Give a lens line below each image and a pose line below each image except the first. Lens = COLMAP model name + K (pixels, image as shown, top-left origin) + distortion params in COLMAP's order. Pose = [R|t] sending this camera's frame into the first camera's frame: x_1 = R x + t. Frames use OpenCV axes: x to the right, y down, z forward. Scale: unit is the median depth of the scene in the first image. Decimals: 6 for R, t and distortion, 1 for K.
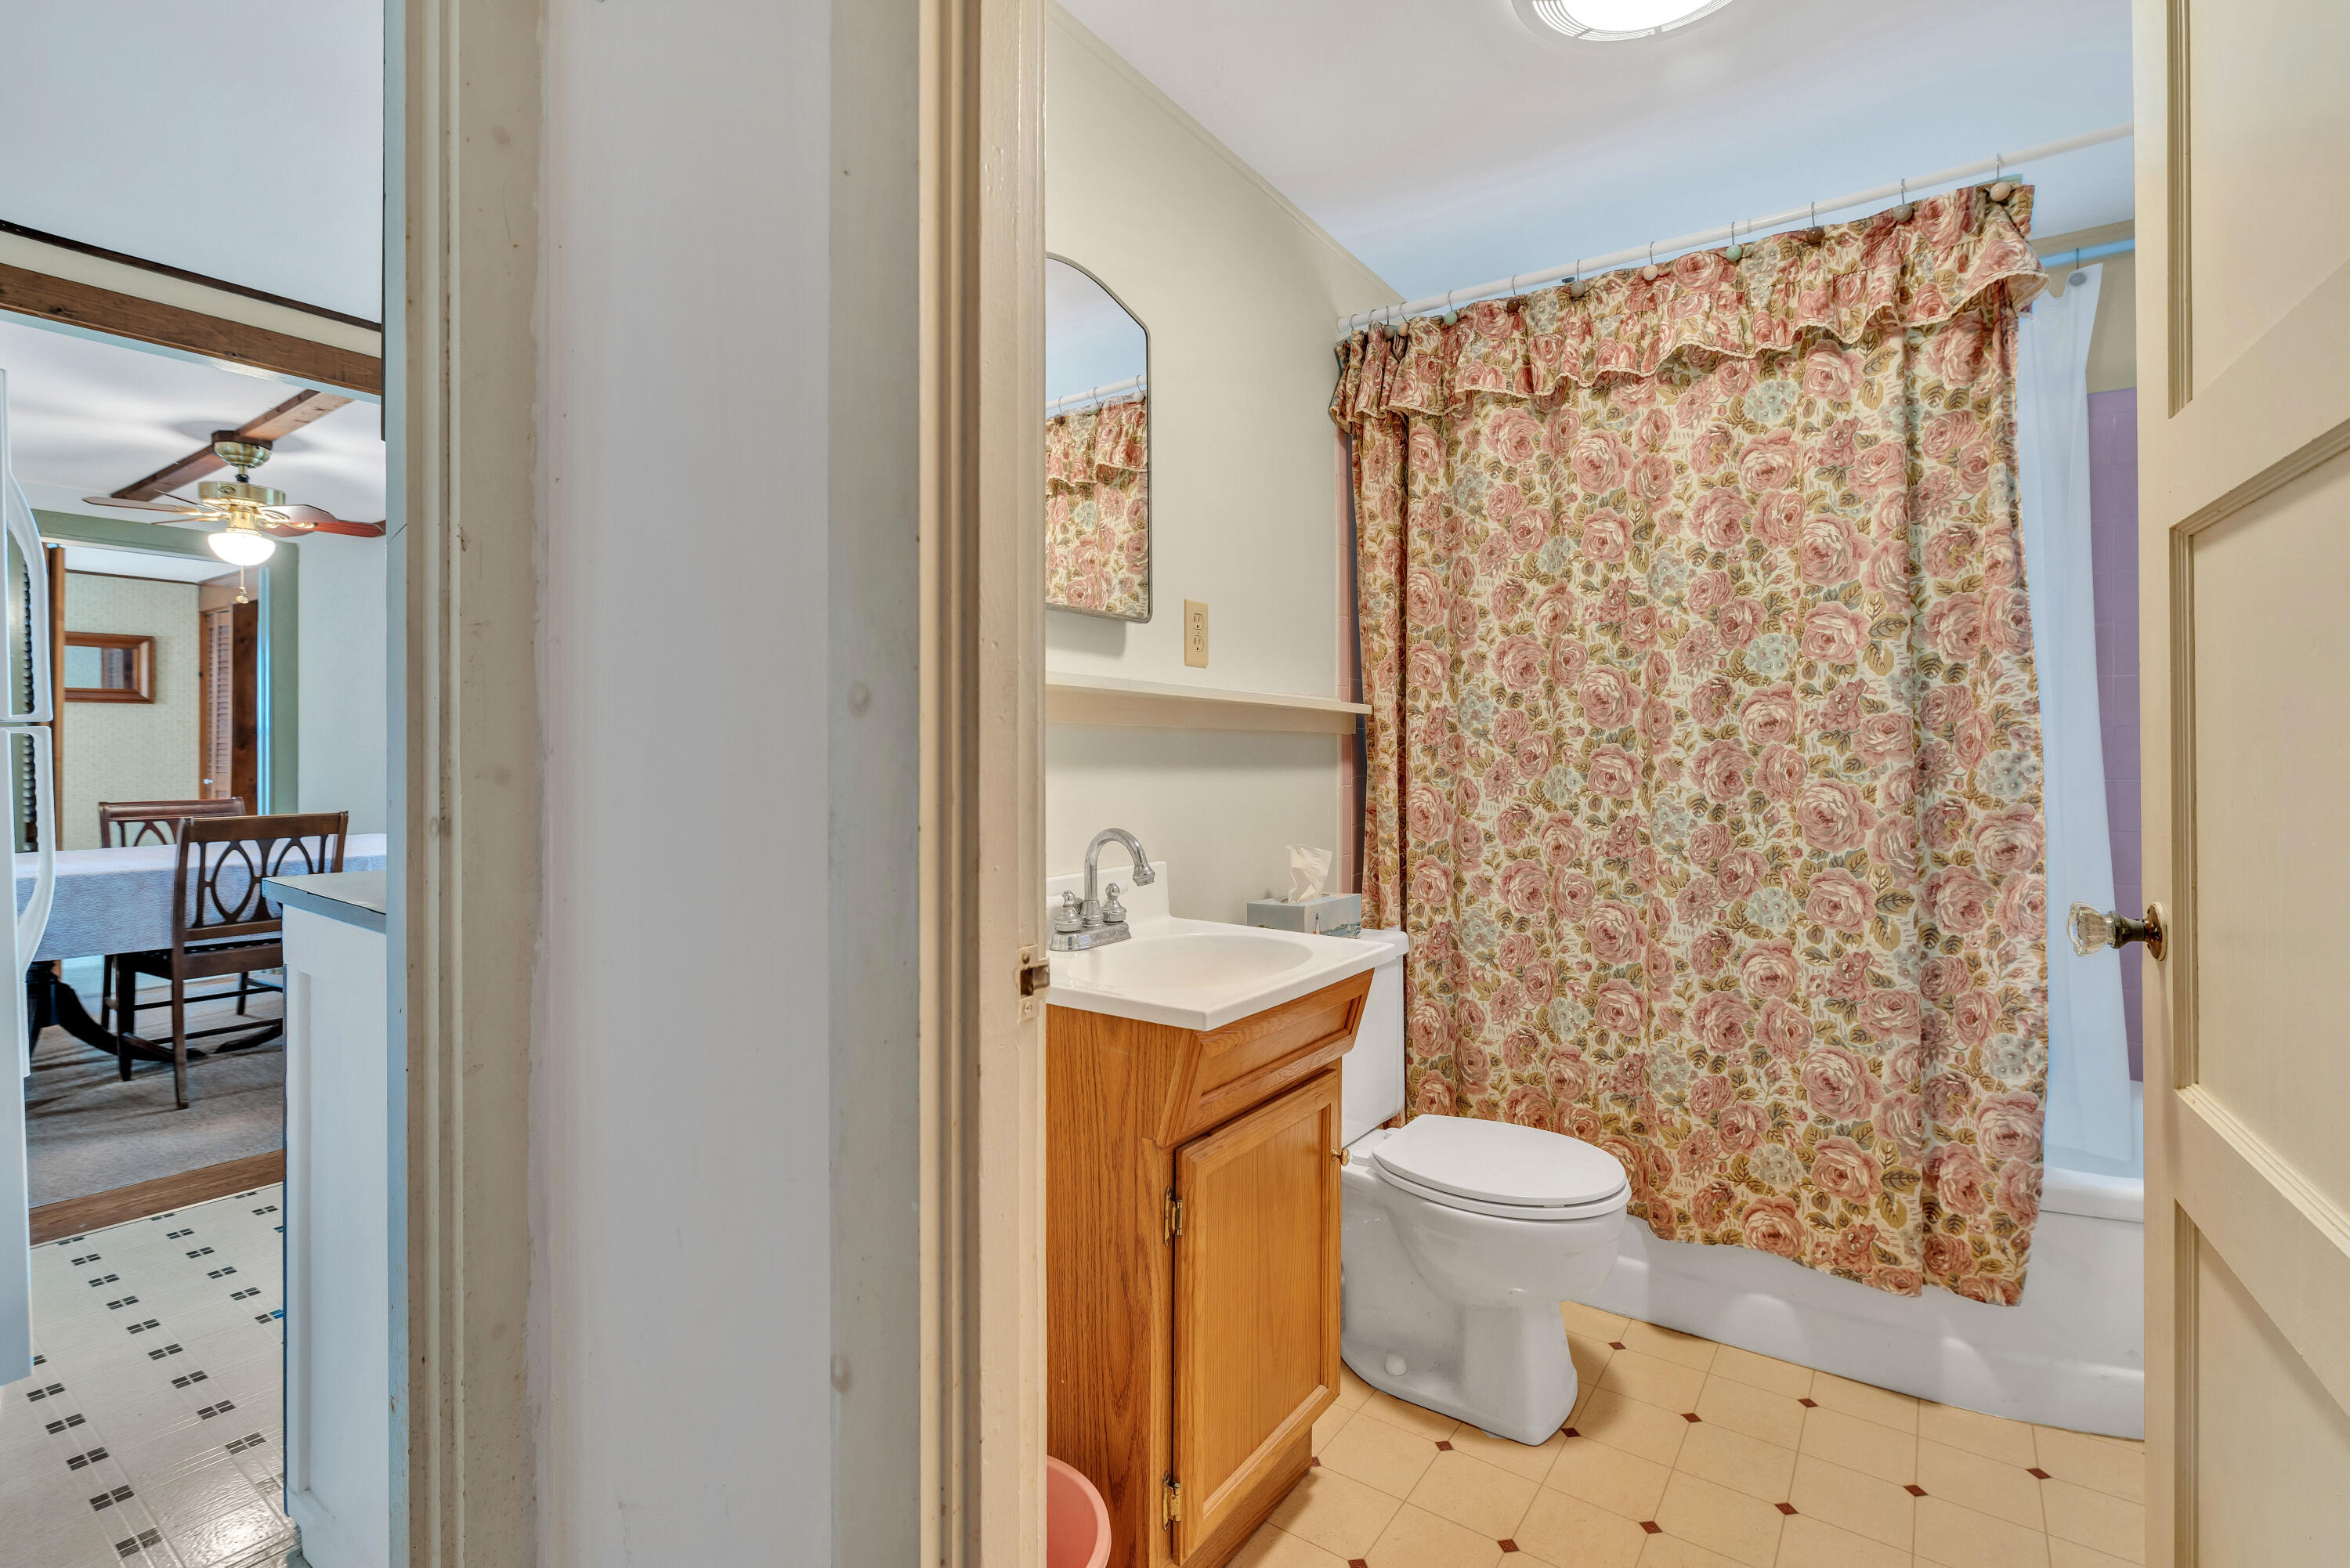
lens RADIAL K [[1097.4, 0, 1153.0], [0, 1097.4, 754.1], [0, 0, 1]] dist [-0.002865, -0.001398]
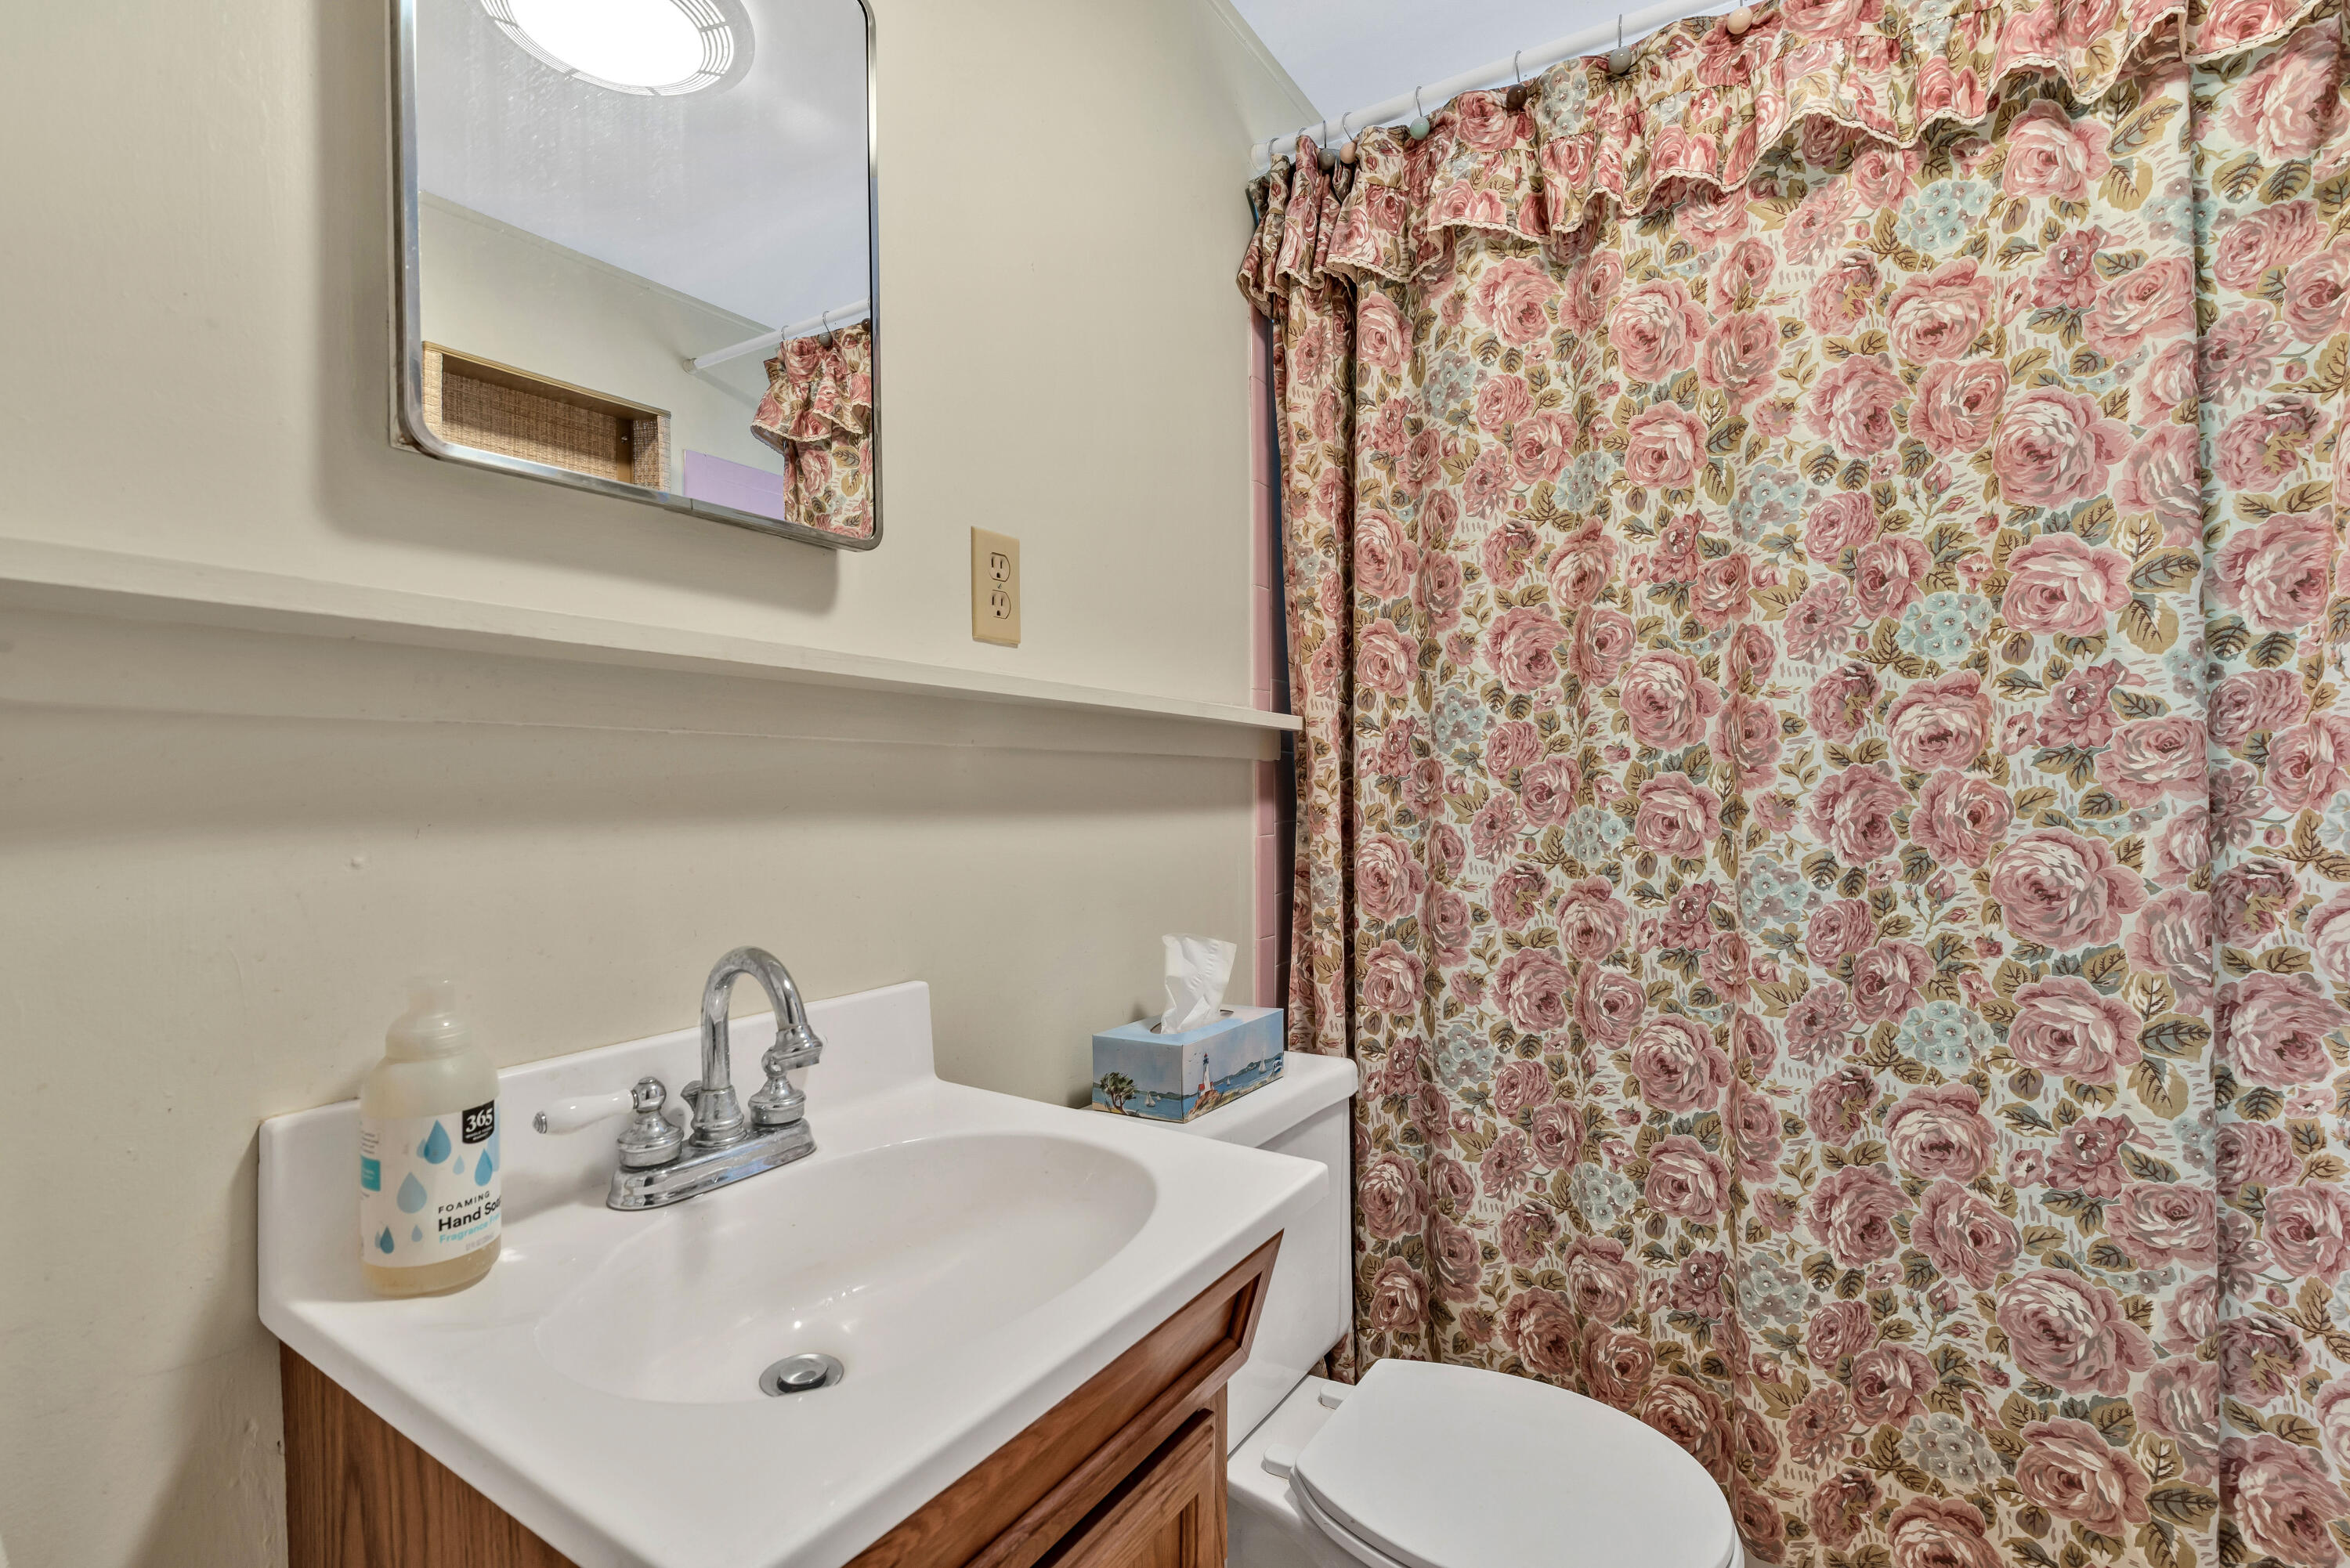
lens RADIAL K [[1060.4, 0, 1123.5], [0, 1060.4, 800.6], [0, 0, 1]] dist [-0.003423, -0.001149]
pose [[0.999937, -0.004694, 0.010190, 0.094217], [0.004579, 0.999927, 0.011209, -0.001214], [-0.010242, -0.011162, 0.999885, 0.399692]]
